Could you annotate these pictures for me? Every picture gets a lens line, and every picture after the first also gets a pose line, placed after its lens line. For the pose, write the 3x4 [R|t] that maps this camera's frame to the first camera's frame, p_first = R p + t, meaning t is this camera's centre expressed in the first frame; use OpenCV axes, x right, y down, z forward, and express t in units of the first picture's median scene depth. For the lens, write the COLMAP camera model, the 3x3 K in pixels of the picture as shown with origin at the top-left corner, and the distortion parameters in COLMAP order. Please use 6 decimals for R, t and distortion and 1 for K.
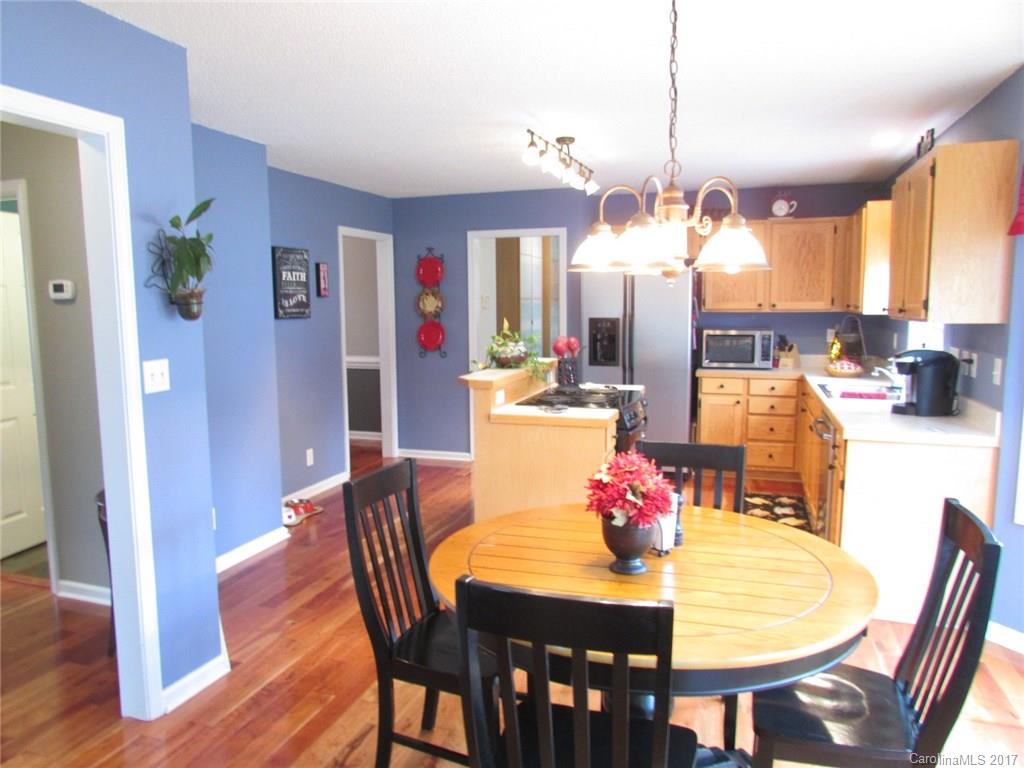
lens RADIAL K [[725.5, 0, 511.5], [0, 725.5, 385.1], [0, 0, 1]] dist [-0.012560, -0.006825]
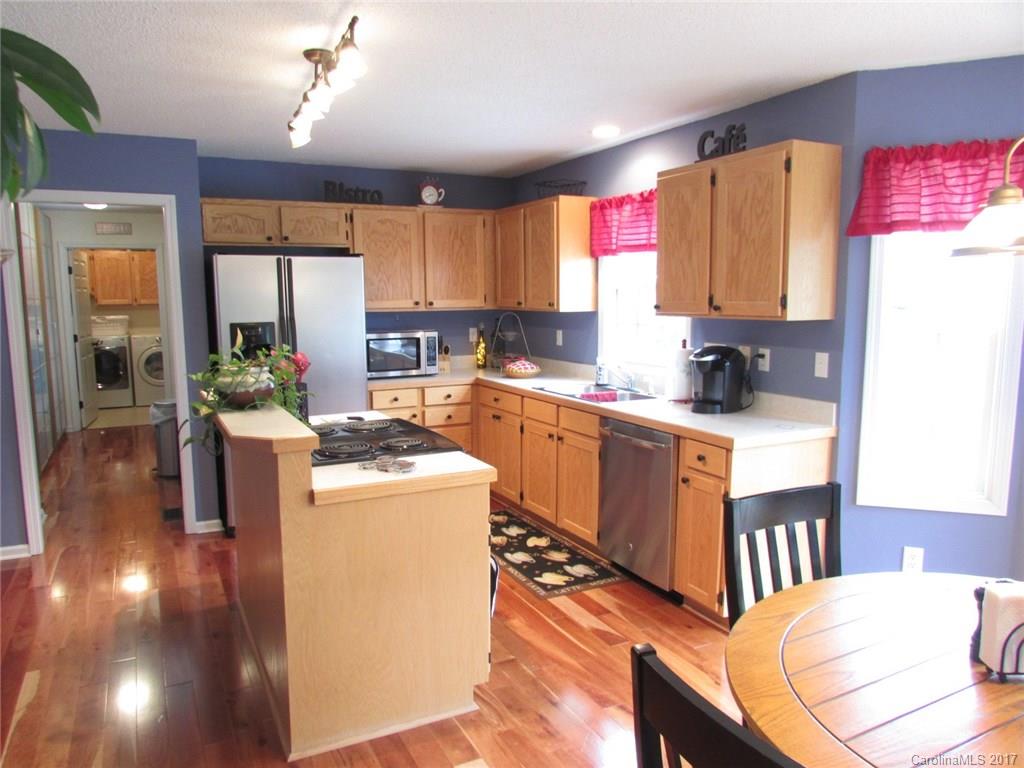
lens RADIAL K [[725.5, 0, 510.7], [0, 725.5, 384.8], [0, 0, 1]] dist [-0.012560, -0.006825]
pose [[0.715210, -0.085751, 0.693629, -0.203579], [0.083677, 0.995812, 0.036828, -0.035558], [-0.693882, 0.031701, 0.719391, 0.295361]]
